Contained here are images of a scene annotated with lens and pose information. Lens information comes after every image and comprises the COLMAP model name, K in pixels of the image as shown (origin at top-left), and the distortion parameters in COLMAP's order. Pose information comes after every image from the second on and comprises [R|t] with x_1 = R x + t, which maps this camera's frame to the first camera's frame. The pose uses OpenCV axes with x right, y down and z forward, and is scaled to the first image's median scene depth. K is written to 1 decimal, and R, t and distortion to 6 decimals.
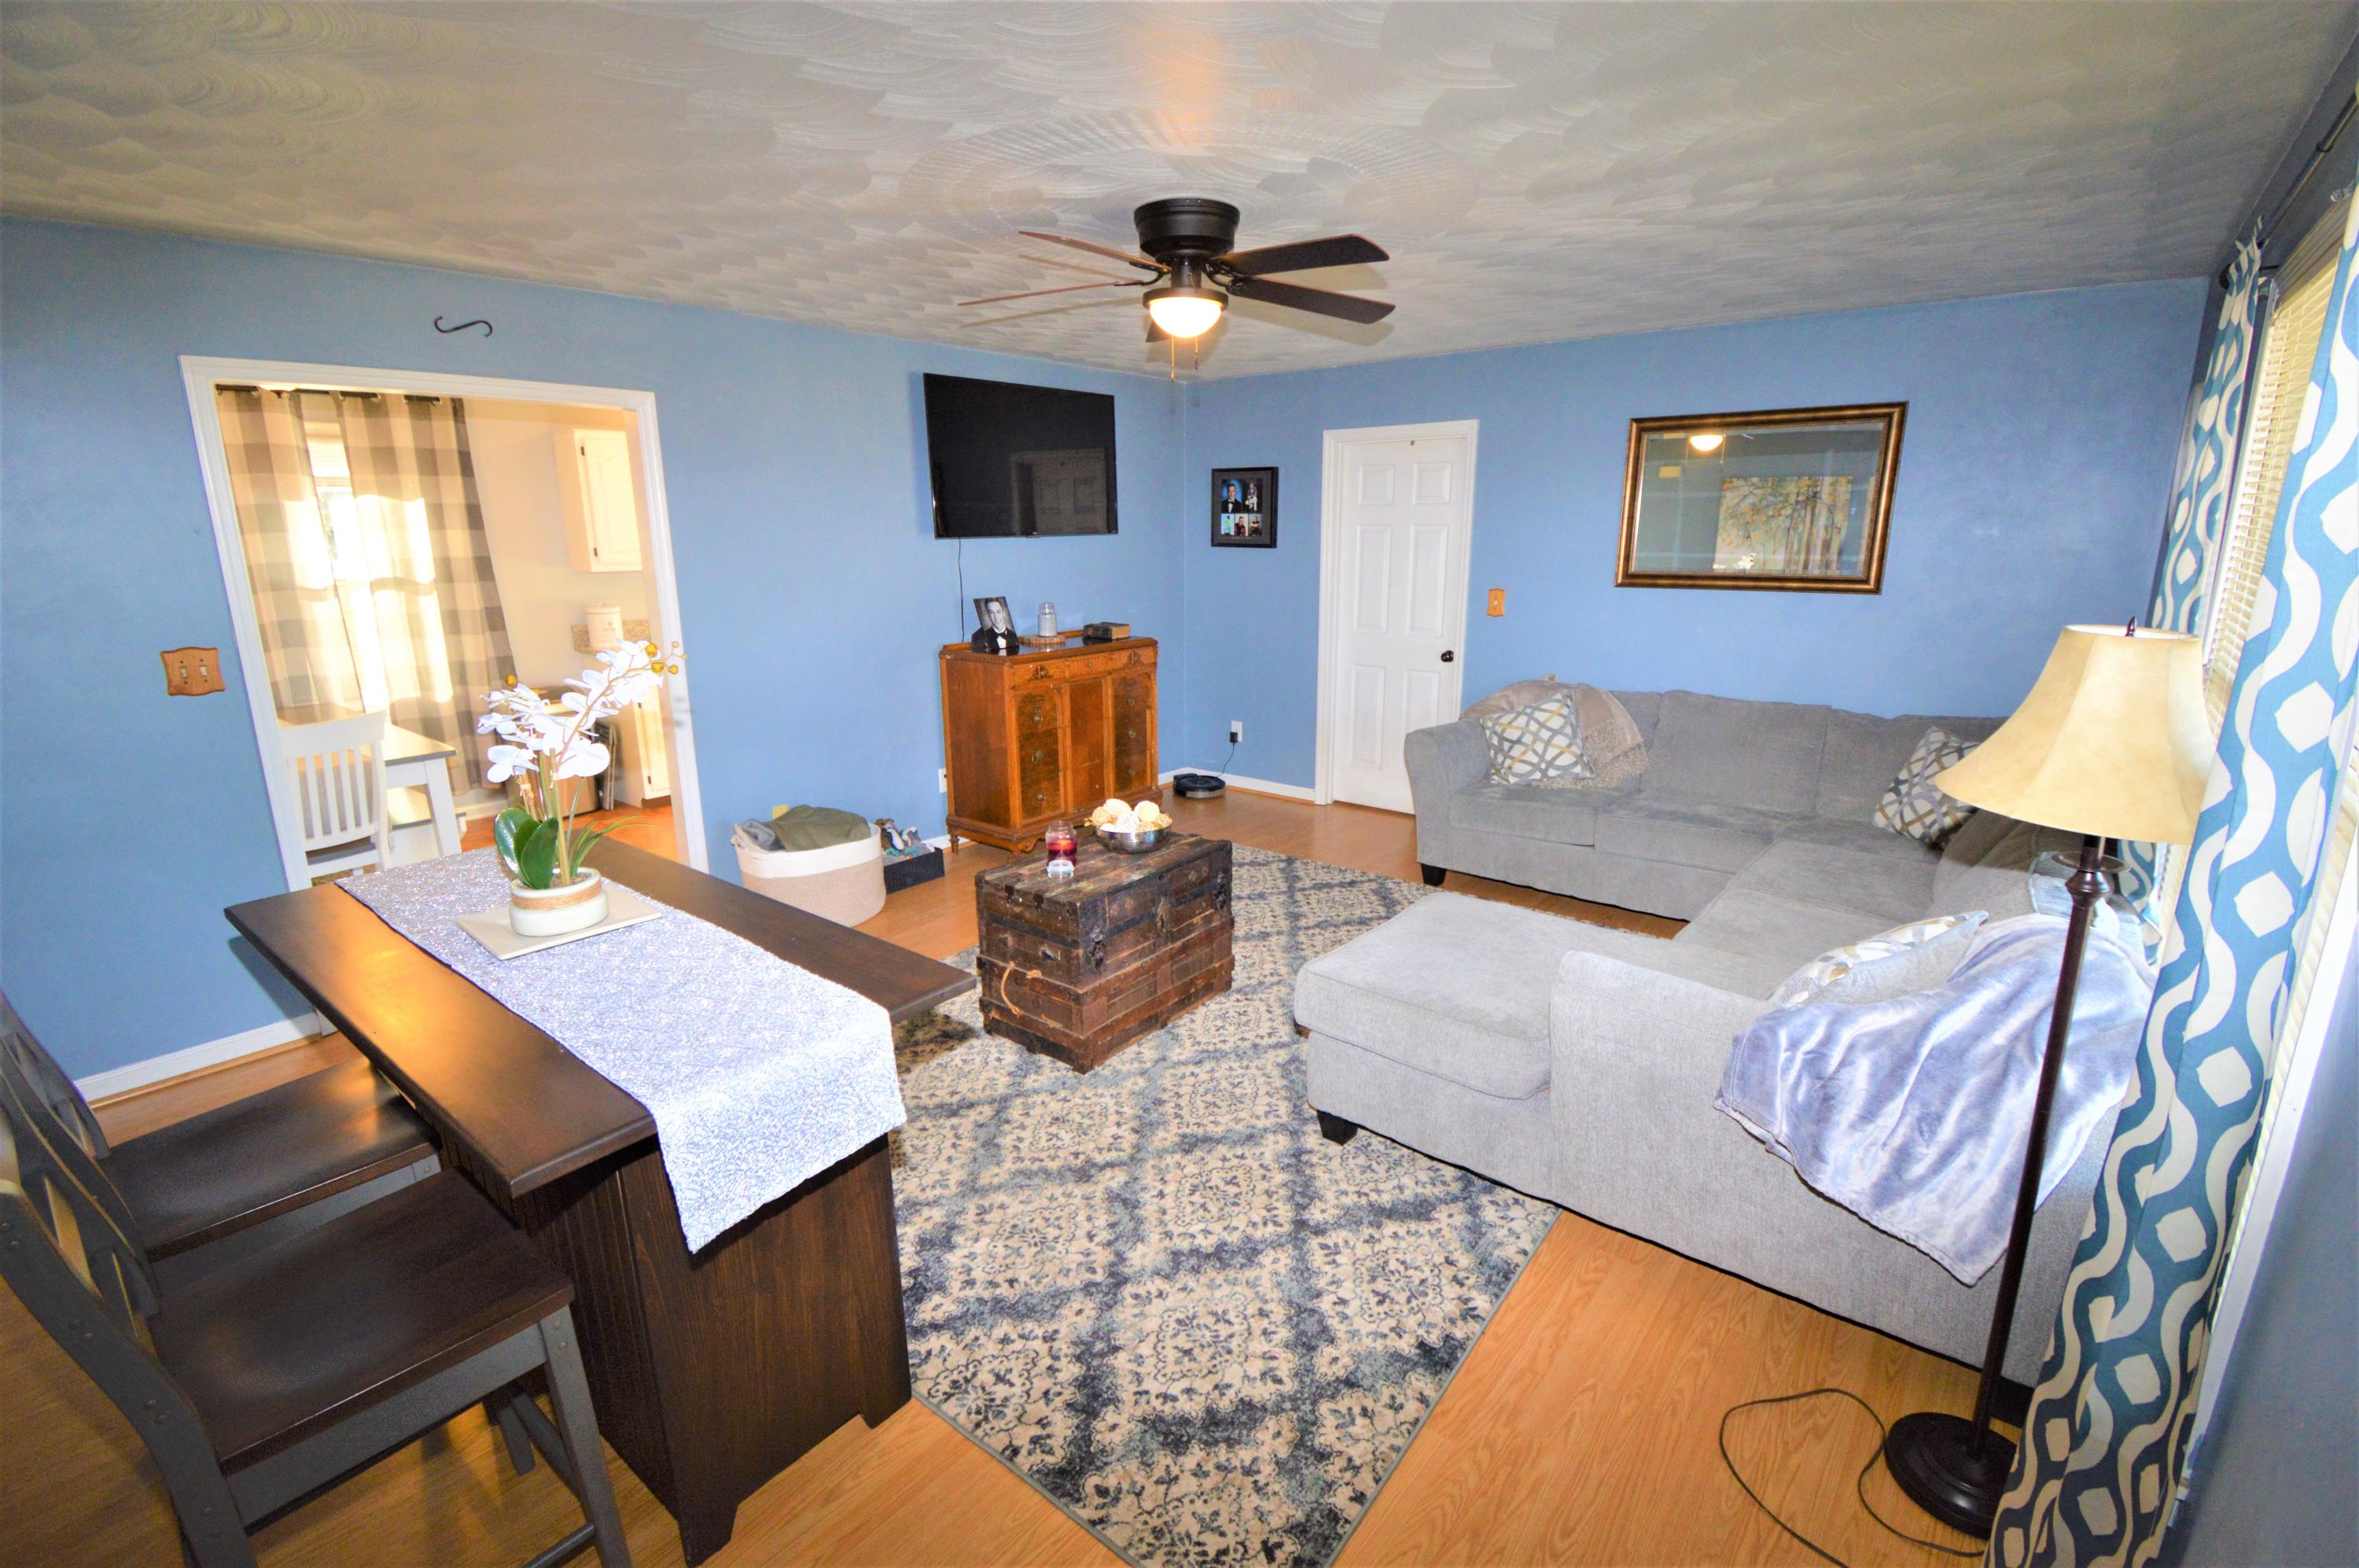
lens RADIAL K [[1070.3, 0, 1168.5], [0, 1070.3, 787.9], [0, 0, 1]] dist [-0.047606, -0.003414]
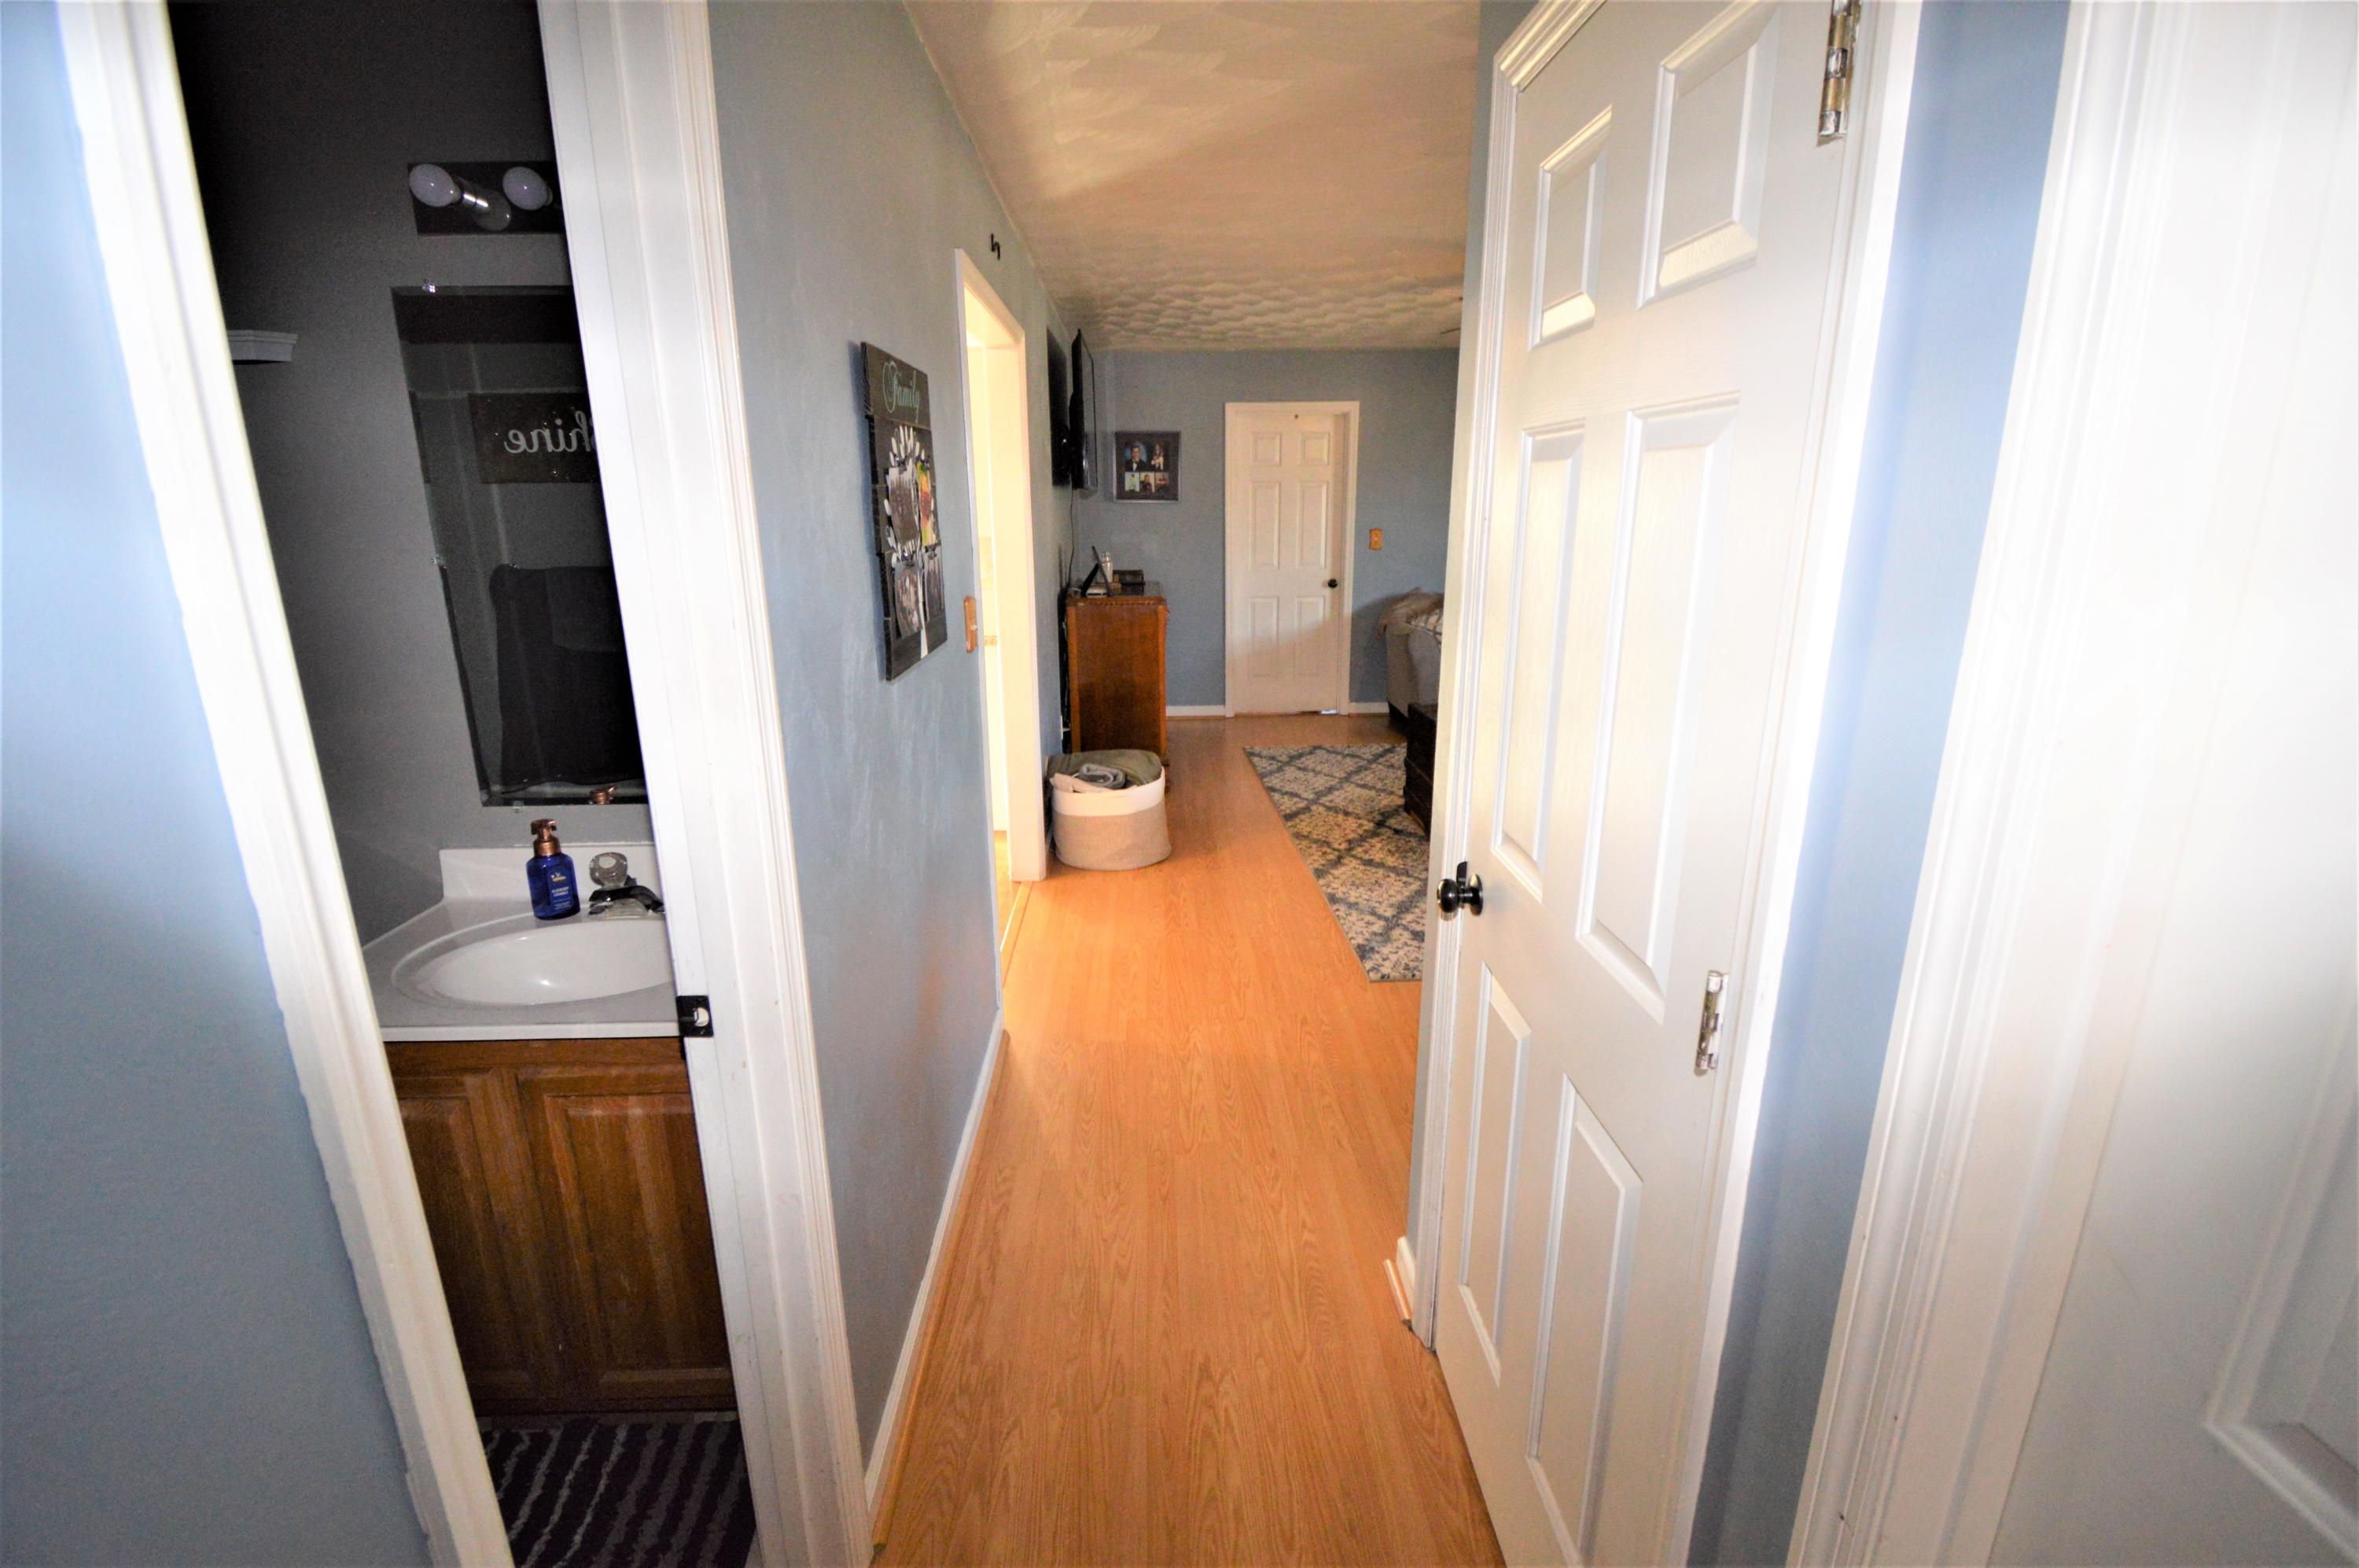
lens RADIAL K [[1070.3, 0, 1172.7], [0, 1070.3, 782.8], [0, 0, 1]] dist [-0.047606, -0.003414]
pose [[0.760550, -0.167855, 0.627207, -1.818420], [0.158228, 0.984797, 0.071687, -0.023654], [-0.629704, 0.044720, 0.775547, 0.319676]]
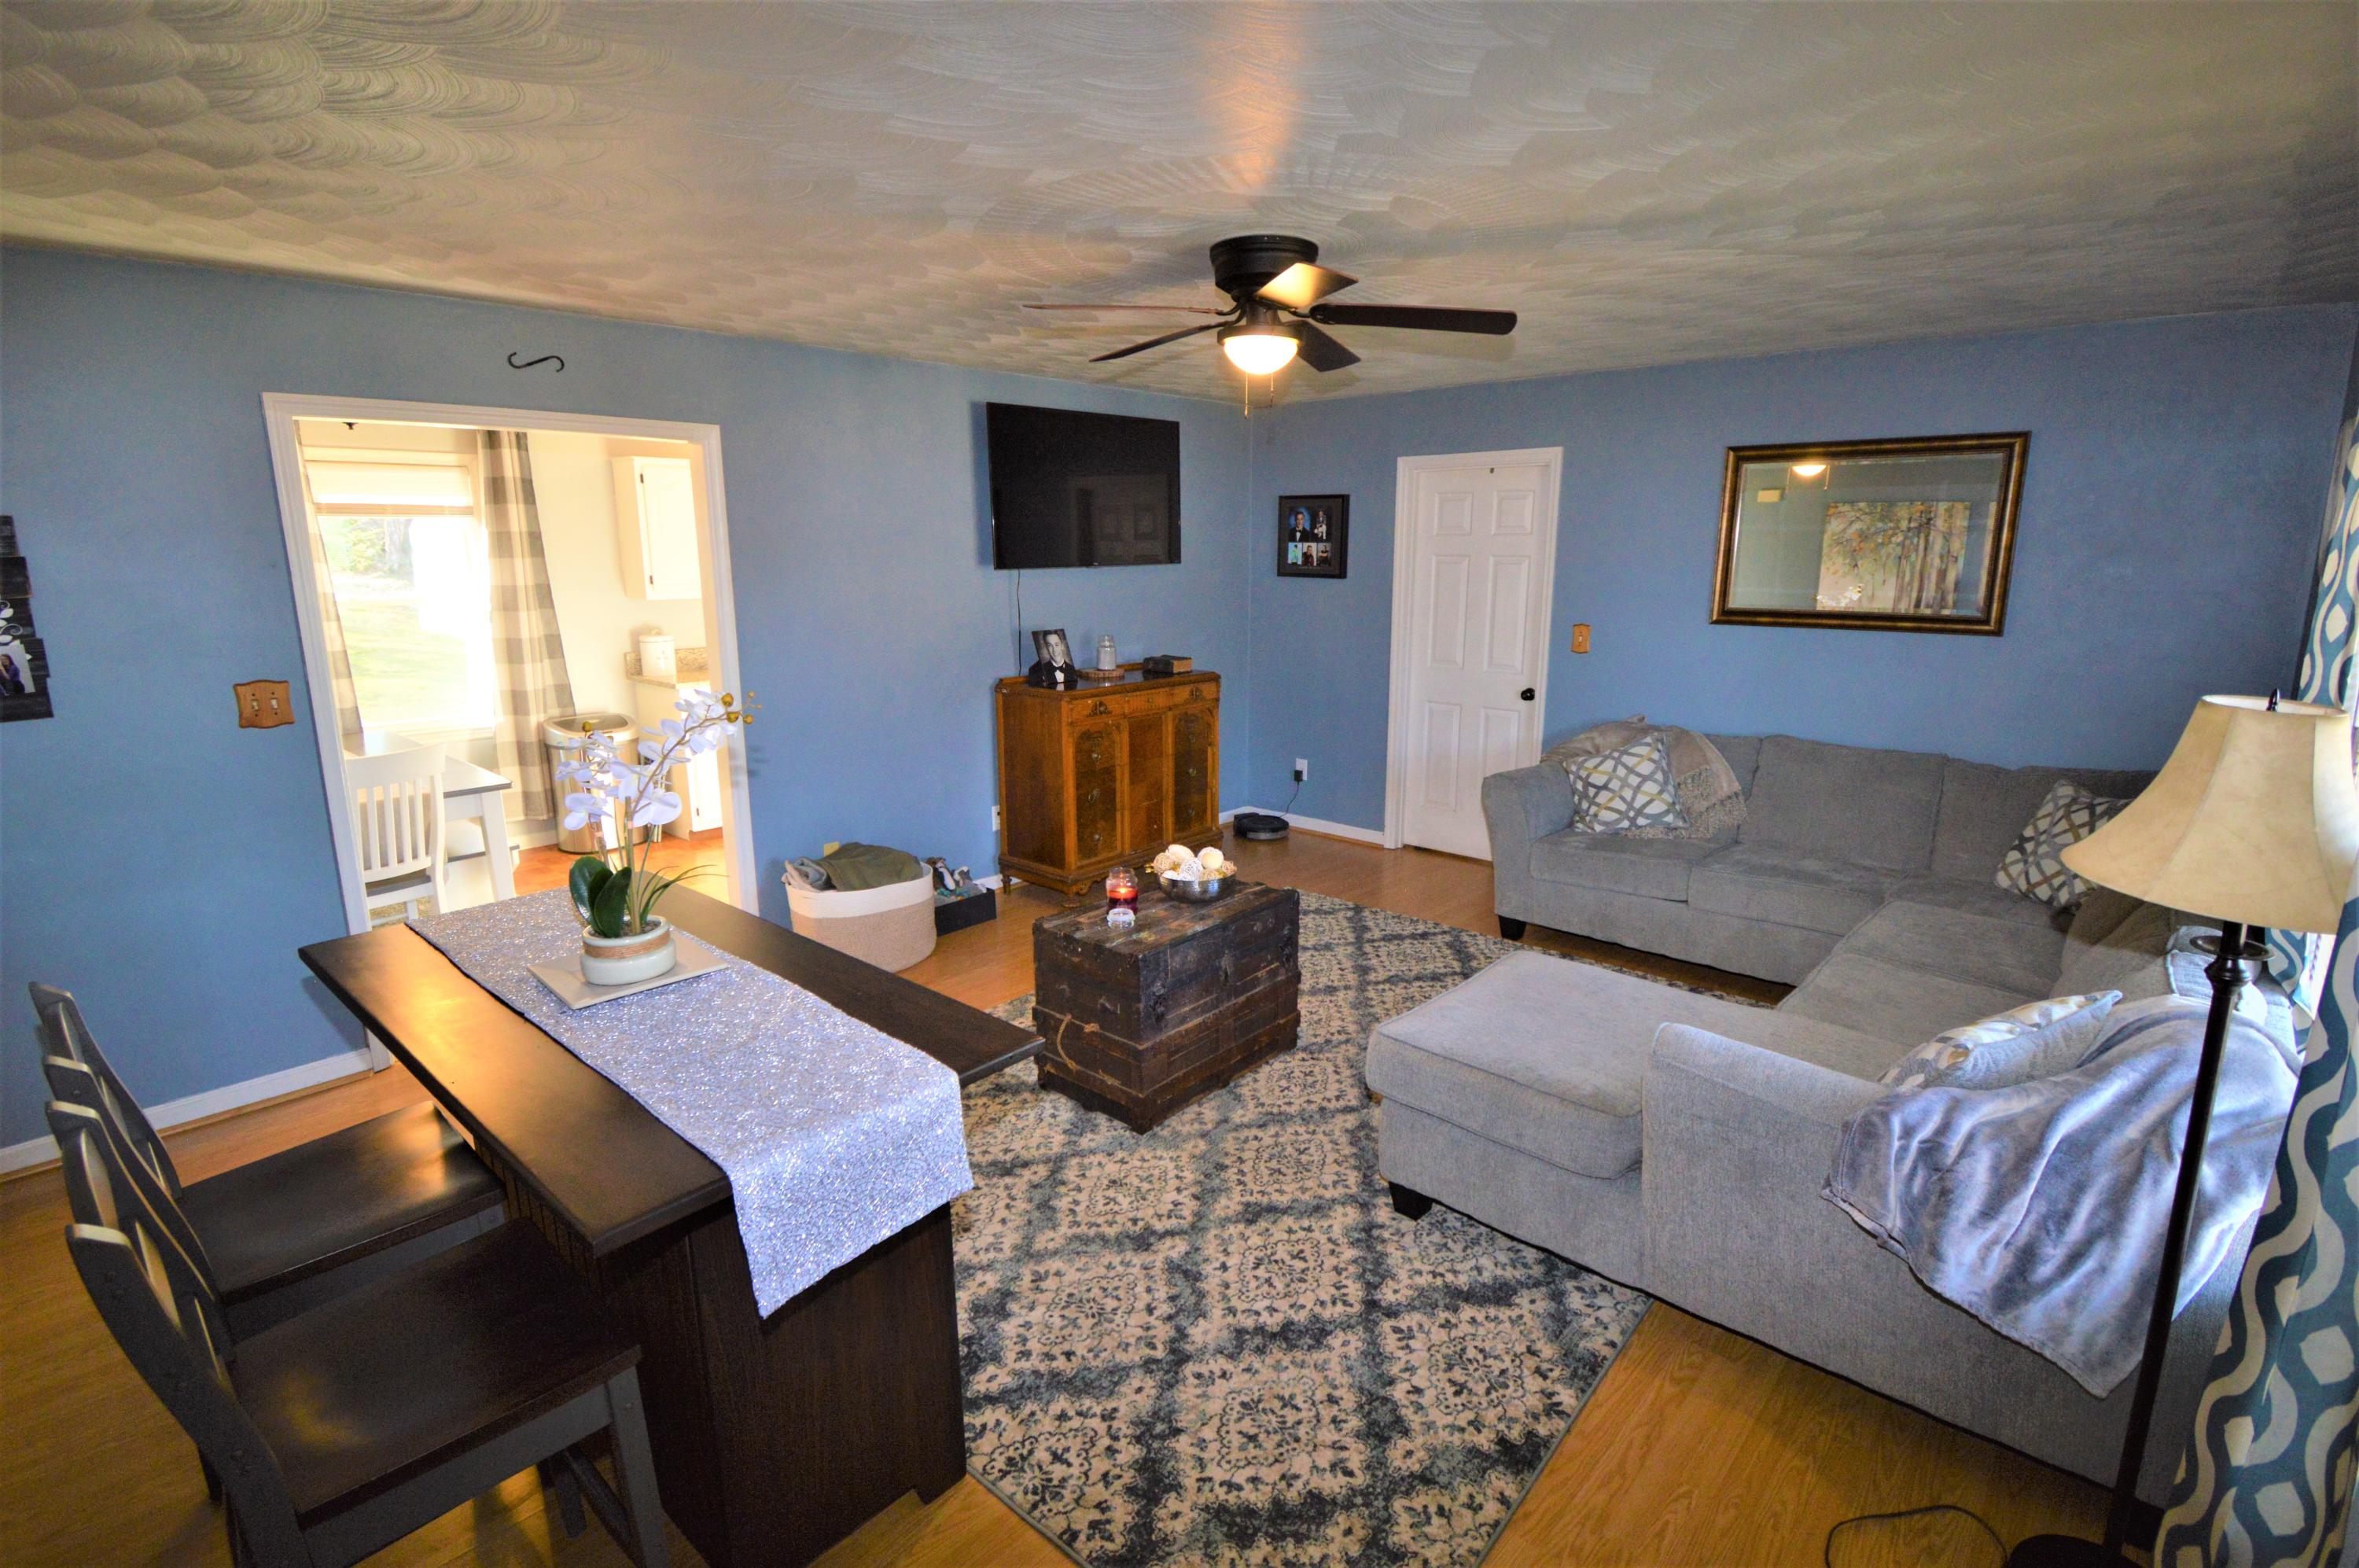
lens RADIAL K [[1133.0, 0, 1156.5], [0, 1133.0, 777.8], [0, 0, 1]] dist [-0.048013, -0.003285]
pose [[0.998131, 0.015043, -0.059236, -0.015160], [-0.017261, 0.999162, -0.037101, -0.017942], [0.058629, 0.038054, 0.997554, -0.024211]]
